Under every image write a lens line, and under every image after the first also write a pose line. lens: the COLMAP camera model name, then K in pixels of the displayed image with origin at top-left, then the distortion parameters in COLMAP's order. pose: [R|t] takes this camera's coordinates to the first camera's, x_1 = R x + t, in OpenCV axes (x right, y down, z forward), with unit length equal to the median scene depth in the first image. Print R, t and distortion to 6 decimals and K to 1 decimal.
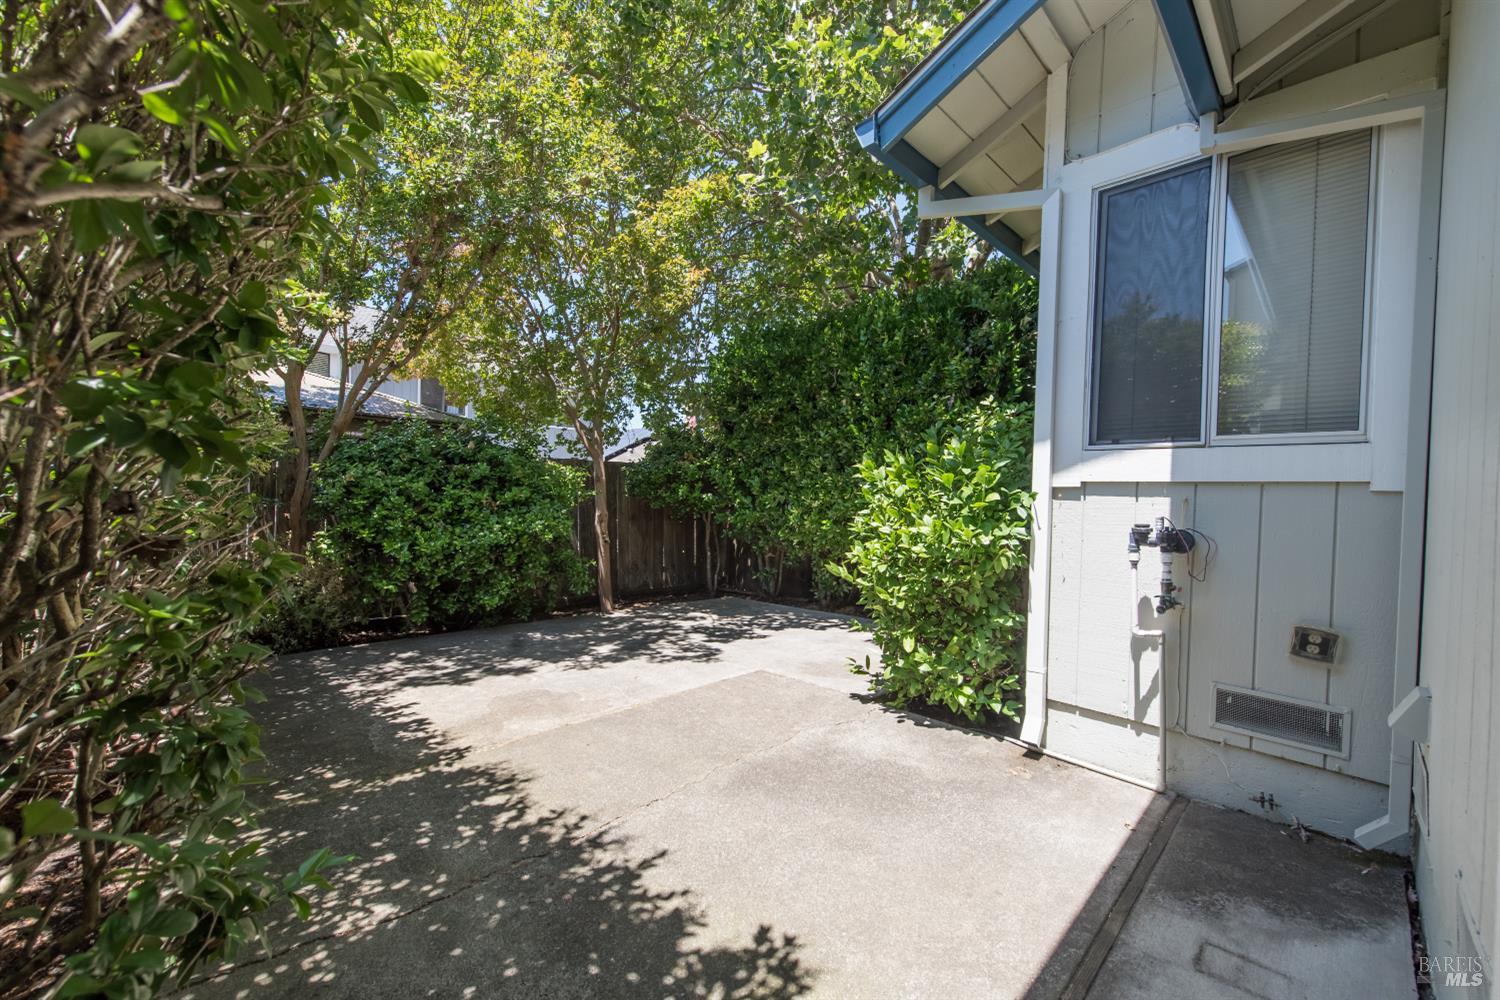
lens RADIAL K [[583.7, 0, 747.2], [0, 583.7, 504.8], [0, 0, 1]] dist [0.004761, -0.000235]
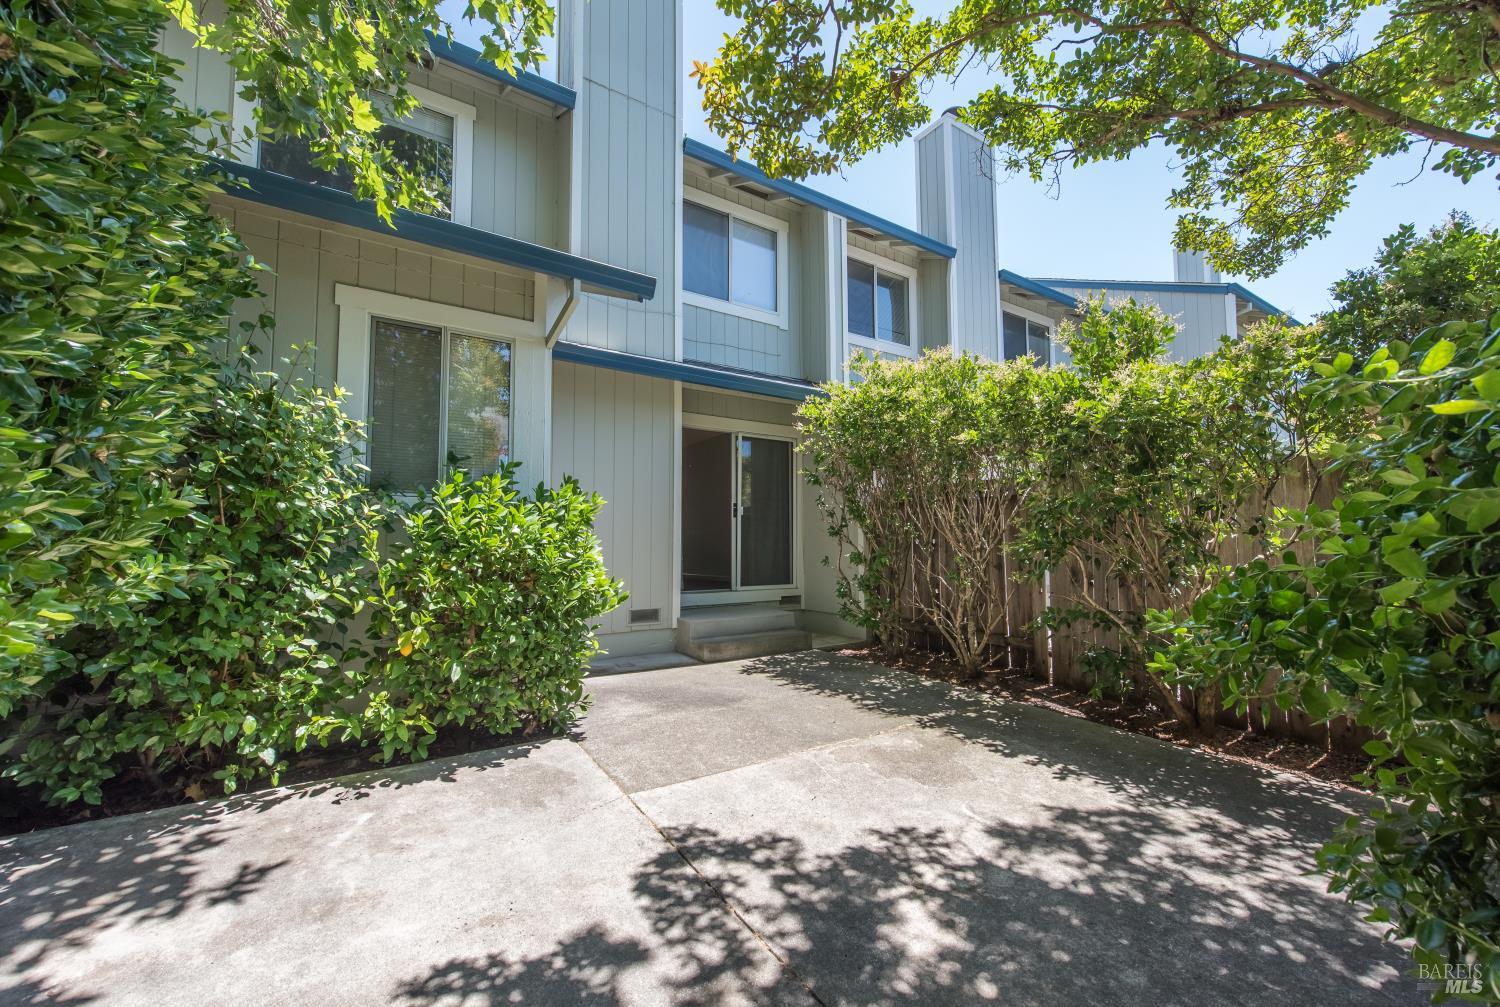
lens RADIAL K [[592.7, 0, 750.0], [0, 592.7, 503.5], [0, 0, 1]] dist [0.011668, 0.000047]
pose [[-0.977901, -0.009076, 0.208873, -0.293329], [-0.020852, 0.998310, -0.054248, -0.009837], [-0.208027, -0.057404, -0.976437, 1.935231]]
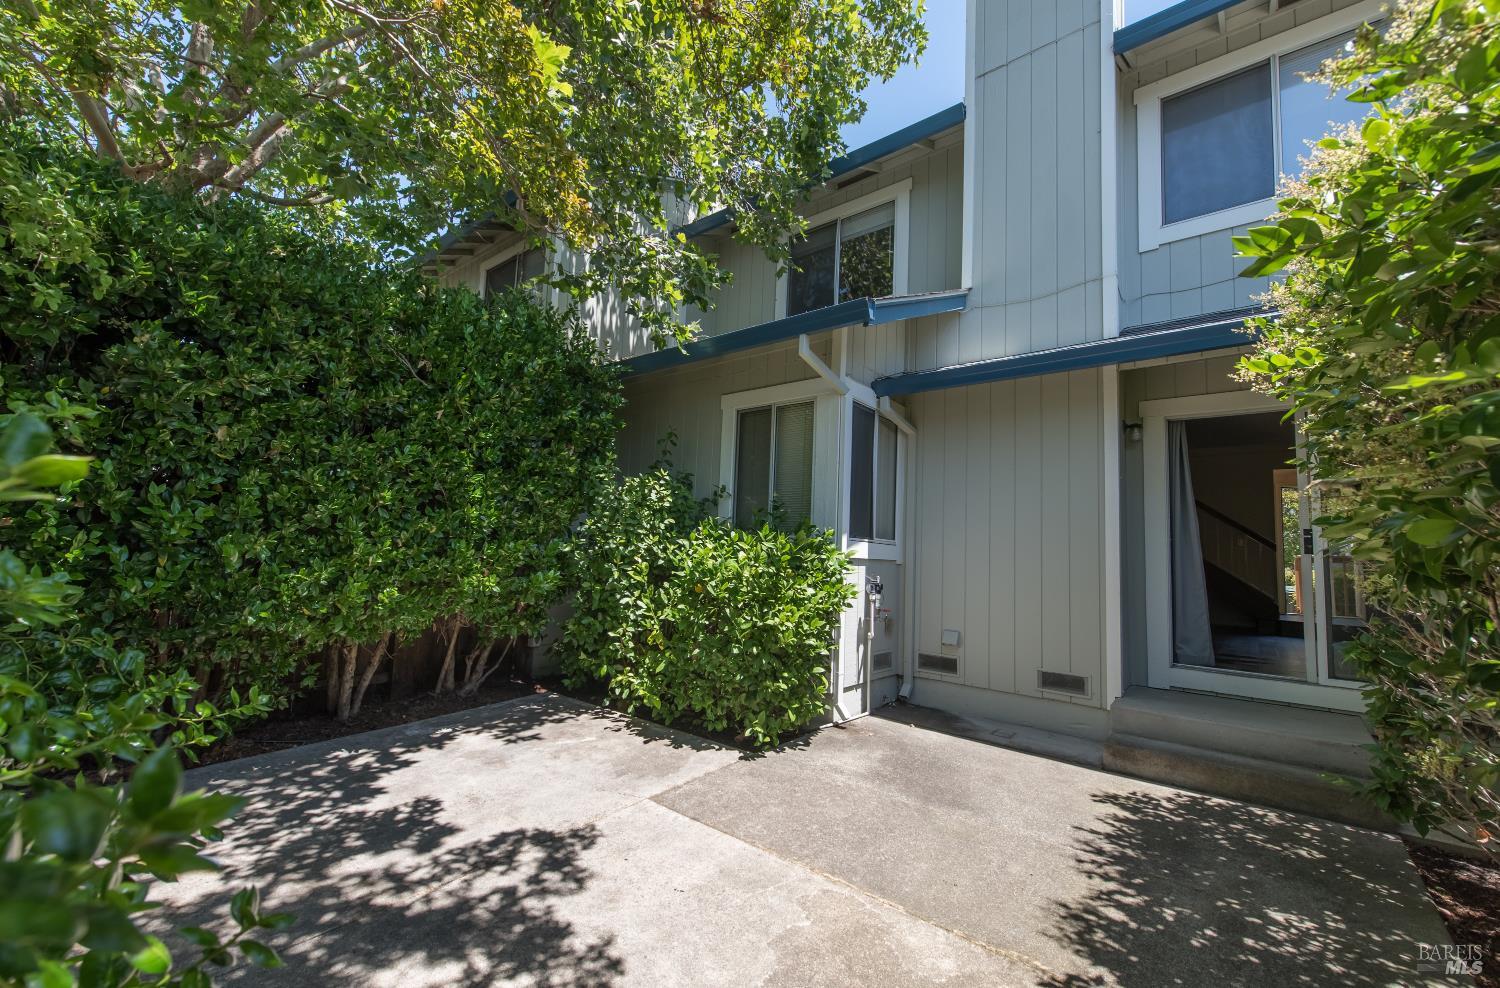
lens RADIAL K [[599.7, 0, 748.1], [0, 599.7, 497.1], [0, 0, 1]] dist [0.010040, -0.000321]
pose [[-0.098873, 0.063859, 0.993049, -0.930301], [-0.033139, 0.997174, -0.067424, -0.068797], [-0.994548, -0.039575, -0.096478, 1.135339]]
